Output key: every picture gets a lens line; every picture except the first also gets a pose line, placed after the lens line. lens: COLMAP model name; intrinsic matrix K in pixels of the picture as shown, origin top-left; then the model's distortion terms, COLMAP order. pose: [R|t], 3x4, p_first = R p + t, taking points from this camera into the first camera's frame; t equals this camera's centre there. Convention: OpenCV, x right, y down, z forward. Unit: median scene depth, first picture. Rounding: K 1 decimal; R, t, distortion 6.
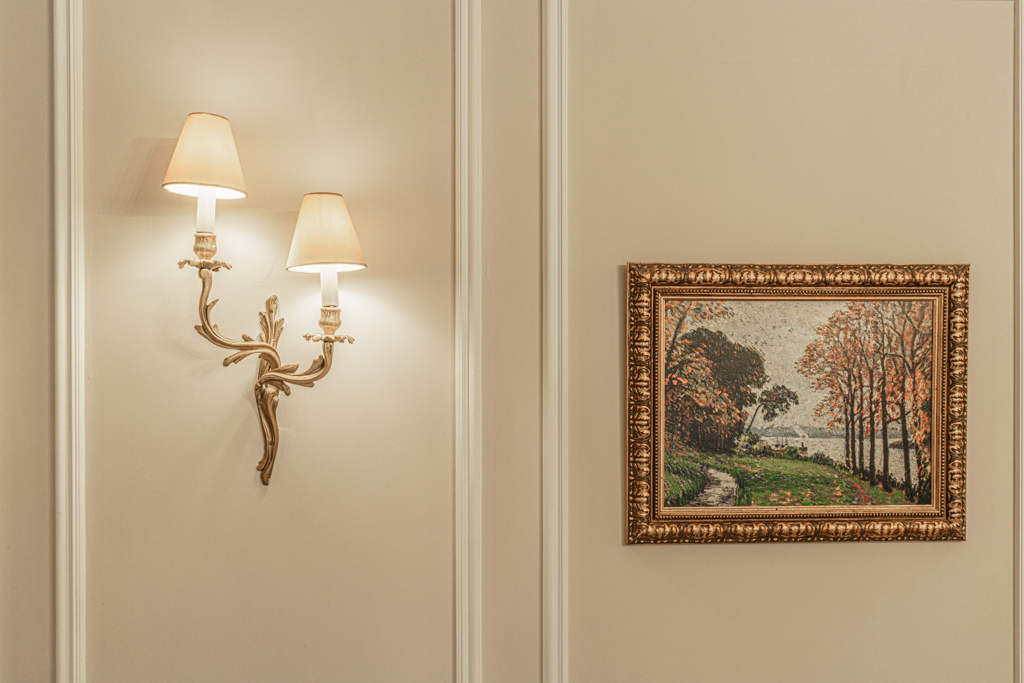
lens RADIAL K [[946.6, 0, 512.7], [0, 946.6, 339.5], [0, 0, 1]] dist [-0.008401, 0.000000]
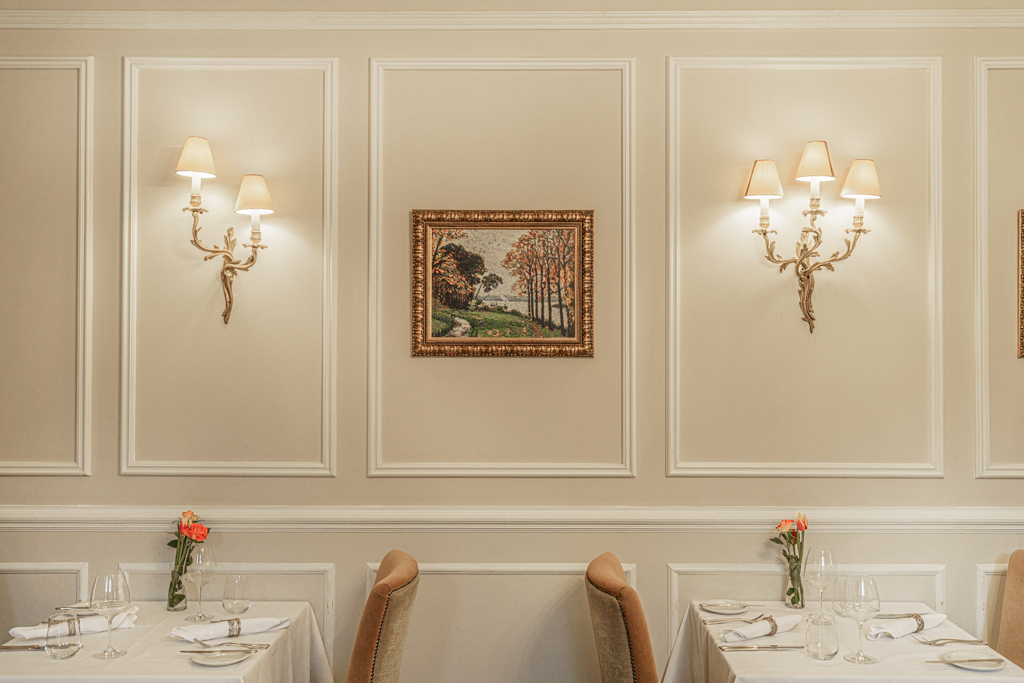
lens RADIAL K [[1032.7, 0, 517.9], [0, 1032.7, 288.3], [0, 0, 1]] dist [0.024282, 0.000000]
pose [[0.997763, 0.000612, -0.066850, 0.475841], [-0.003331, 0.999171, -0.040579, 0.163230], [0.066770, 0.040711, 0.996938, -1.077526]]
